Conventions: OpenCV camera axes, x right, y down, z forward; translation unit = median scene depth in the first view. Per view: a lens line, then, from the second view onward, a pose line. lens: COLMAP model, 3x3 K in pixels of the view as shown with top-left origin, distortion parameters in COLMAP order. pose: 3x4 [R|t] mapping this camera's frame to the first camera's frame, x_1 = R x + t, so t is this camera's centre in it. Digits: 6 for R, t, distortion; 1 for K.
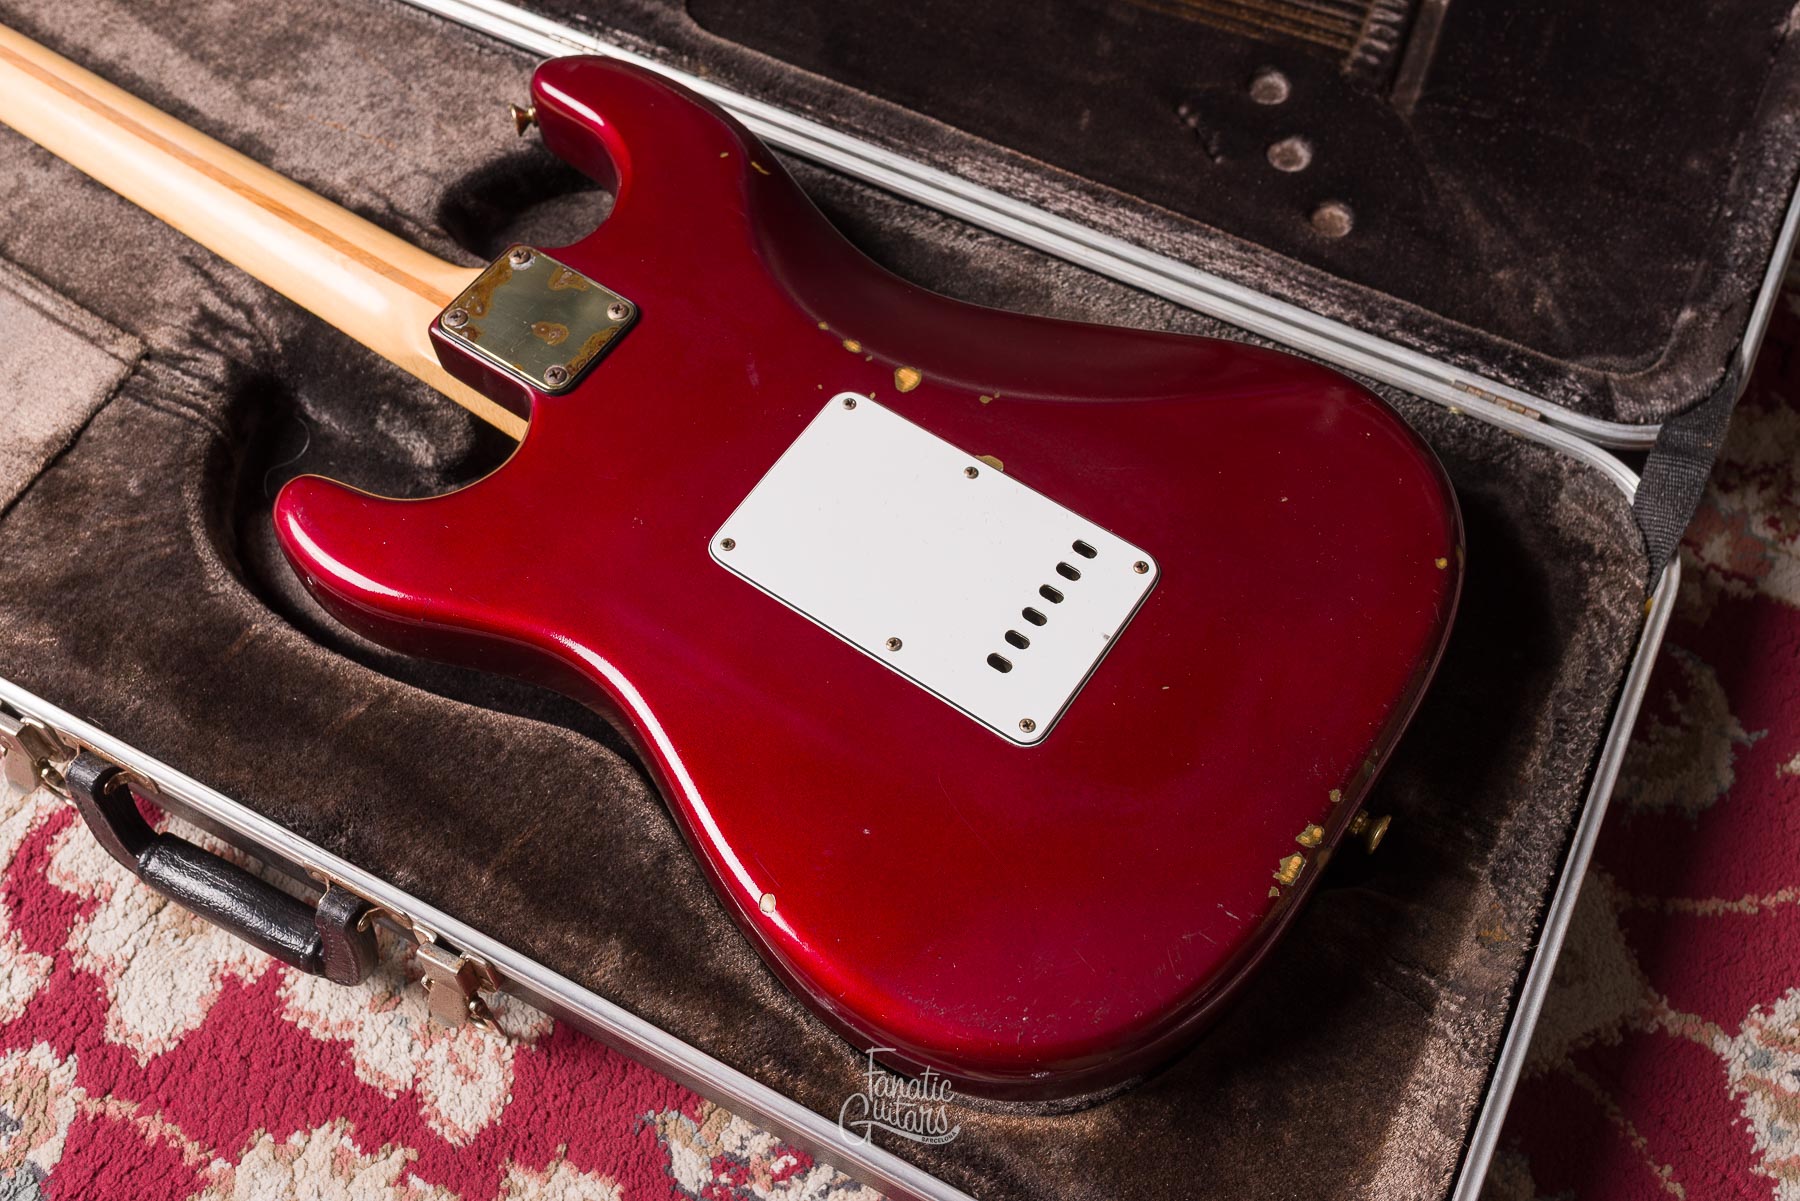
lens RADIAL K [[1739.3, 0, 900.0], [0, 1739.3, 600.5], [0, 0, 1]] dist [-0.001717, 0.000027]
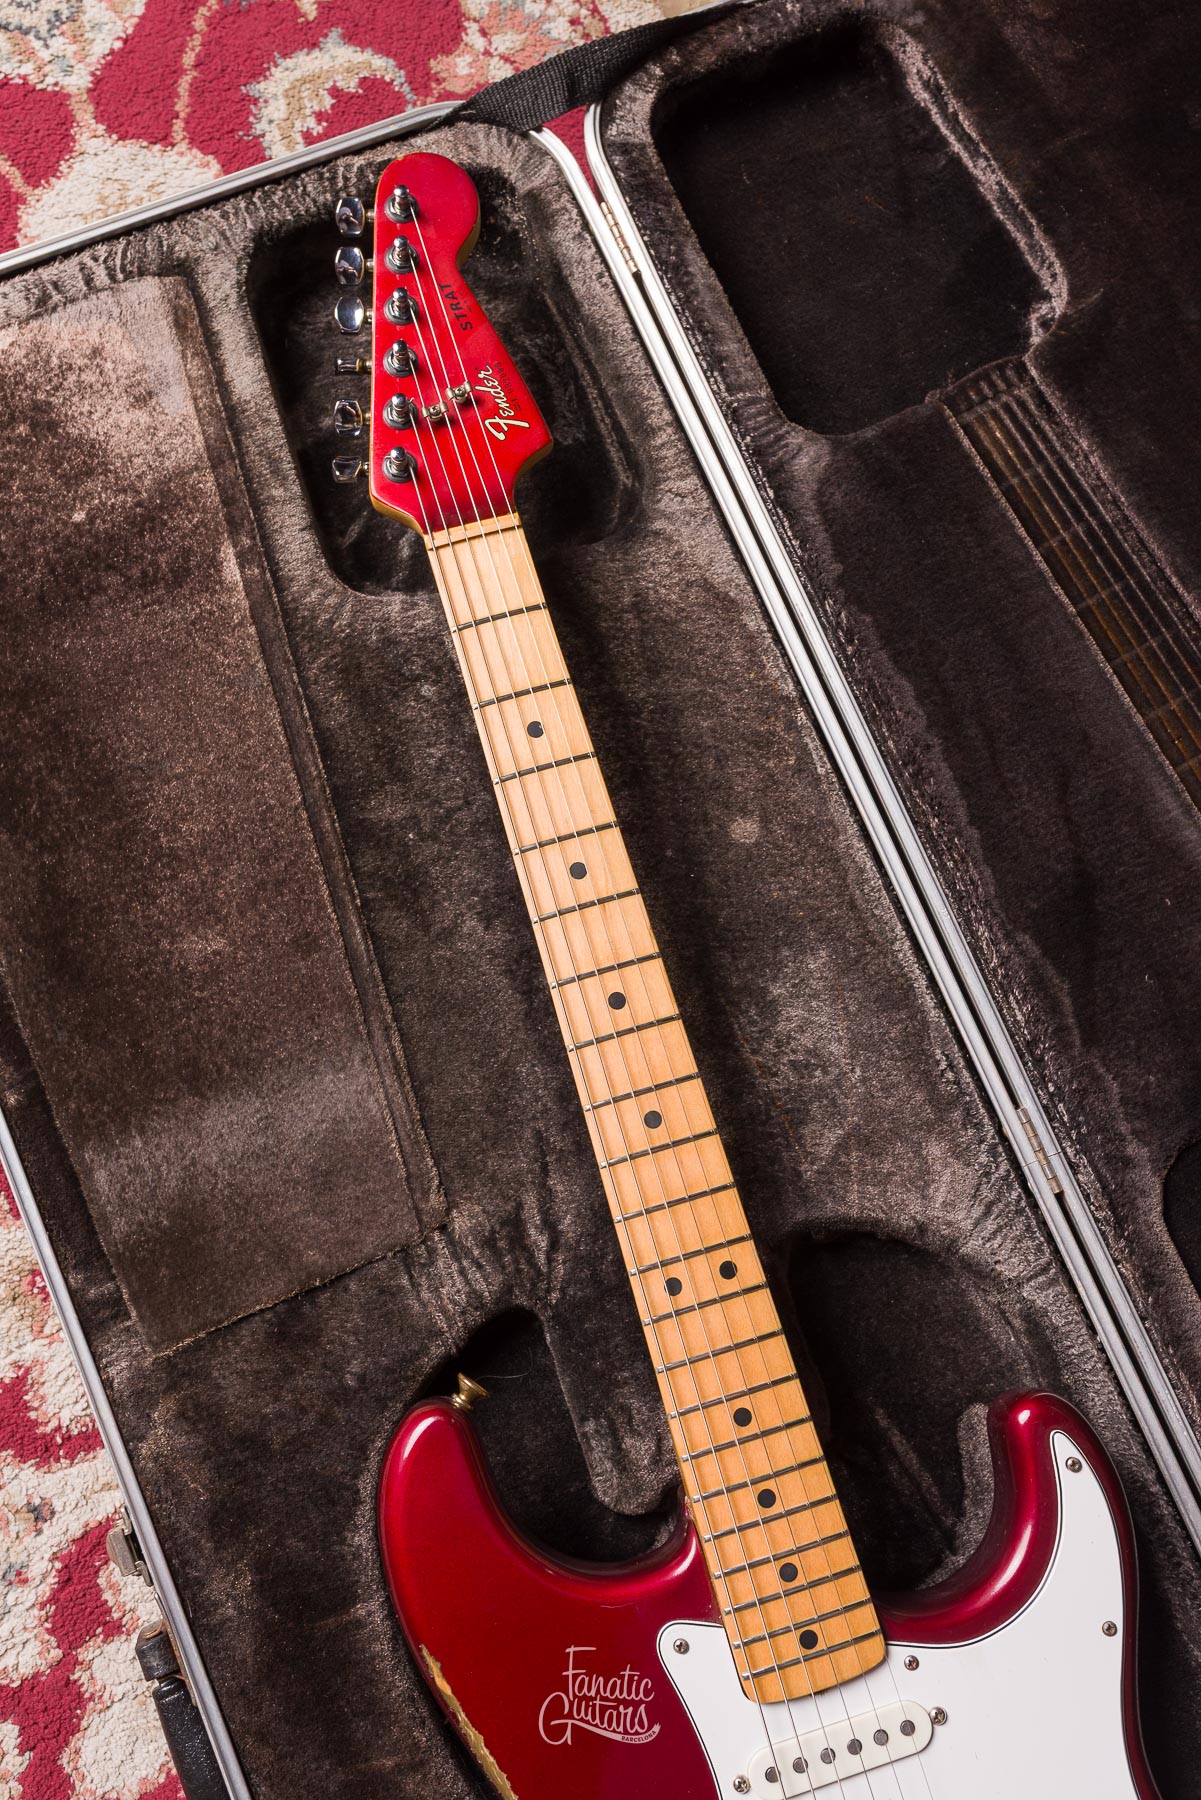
lens RADIAL K [[1730.1, 0, 600.5], [0, 1730.1, 900.0], [0, 0, 1]] dist [-0.000013, -0.007258]
pose [[0.766557, 0.634093, -0.101570, -0.382135], [-0.570956, 0.745360, 0.344163, -0.653121], [0.293937, -0.205829, 0.933400, 0.165986]]
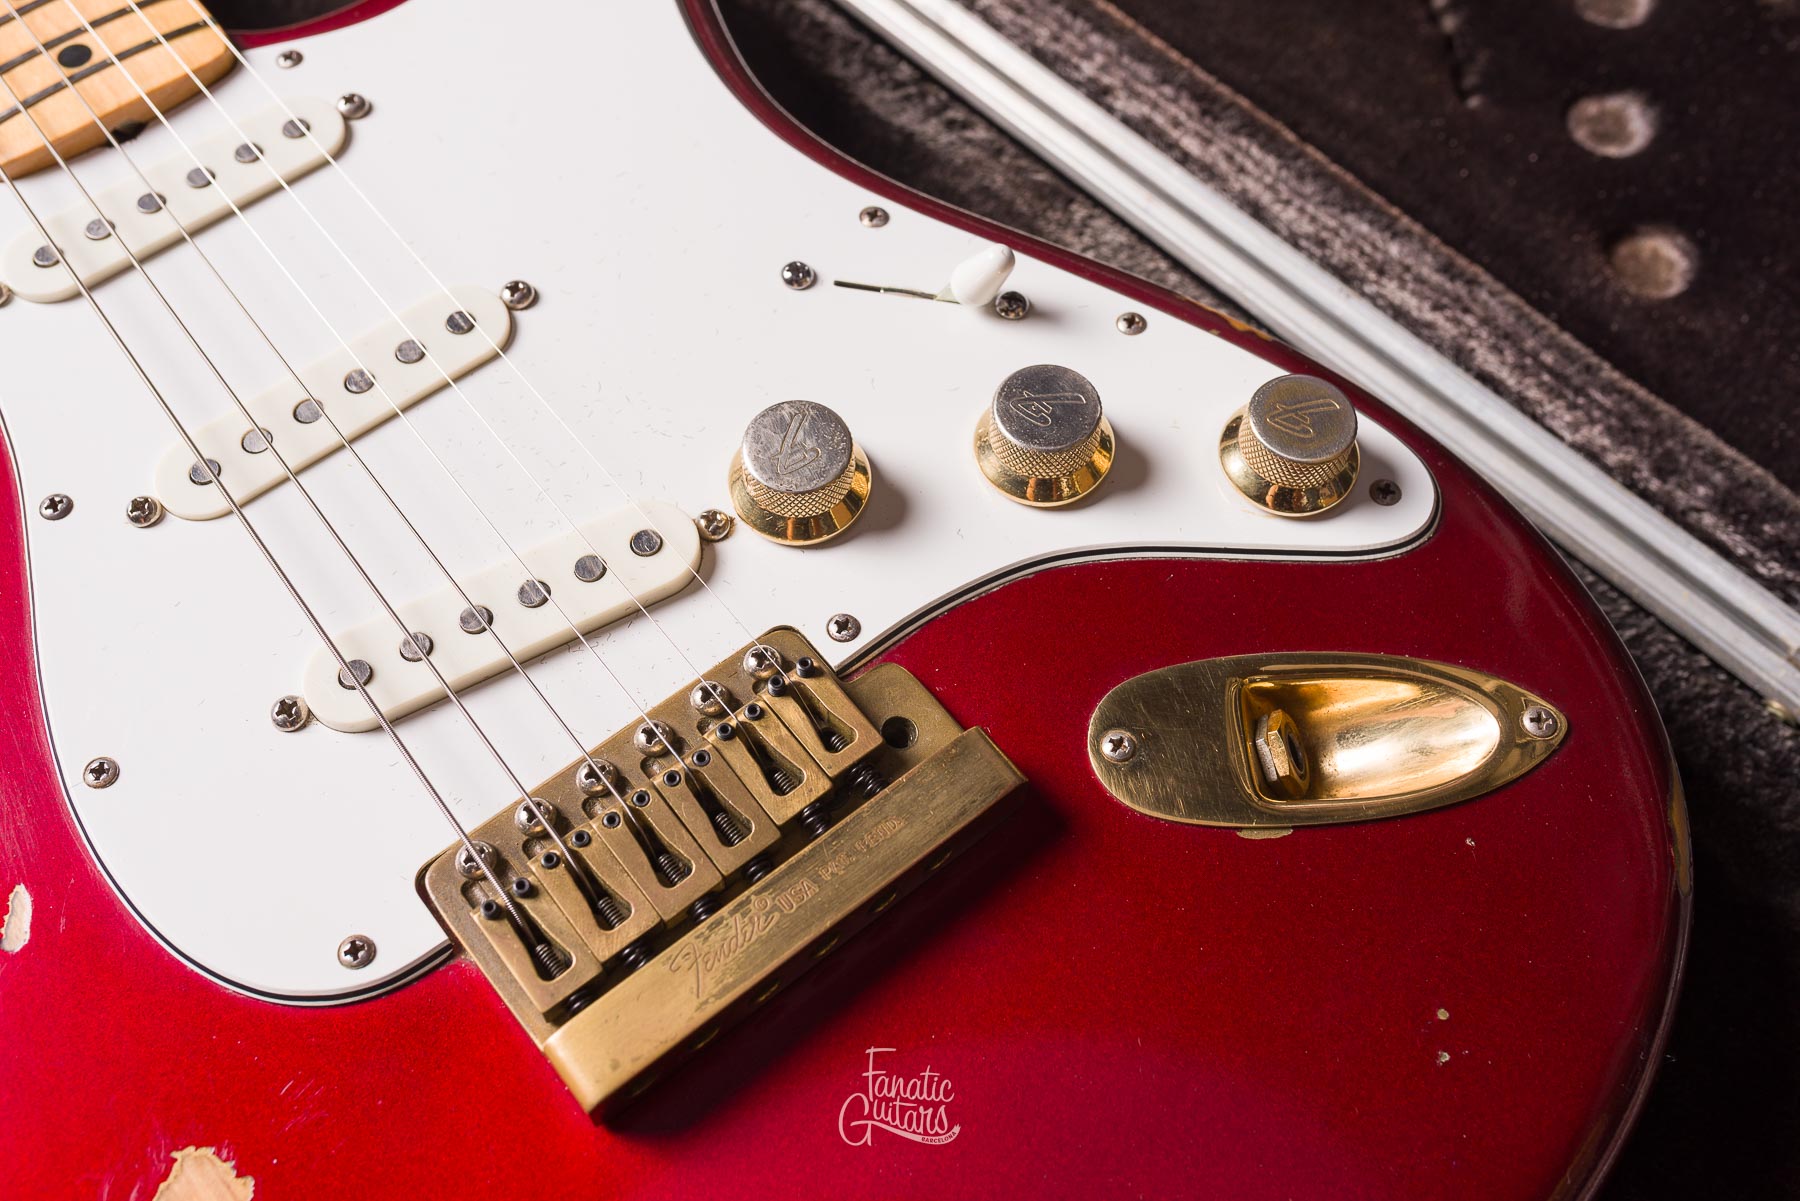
lens RADIAL K [[1804.1, 0, 900.0], [0, 1804.1, 600.5], [0, 0, 1]] dist [0.000054, 0.000858]
pose [[0.950682, 0.273741, -0.145842, 0.153124], [-0.268821, 0.961740, 0.052828, -0.098152], [0.154723, -0.011017, 0.987896, 0.471600]]
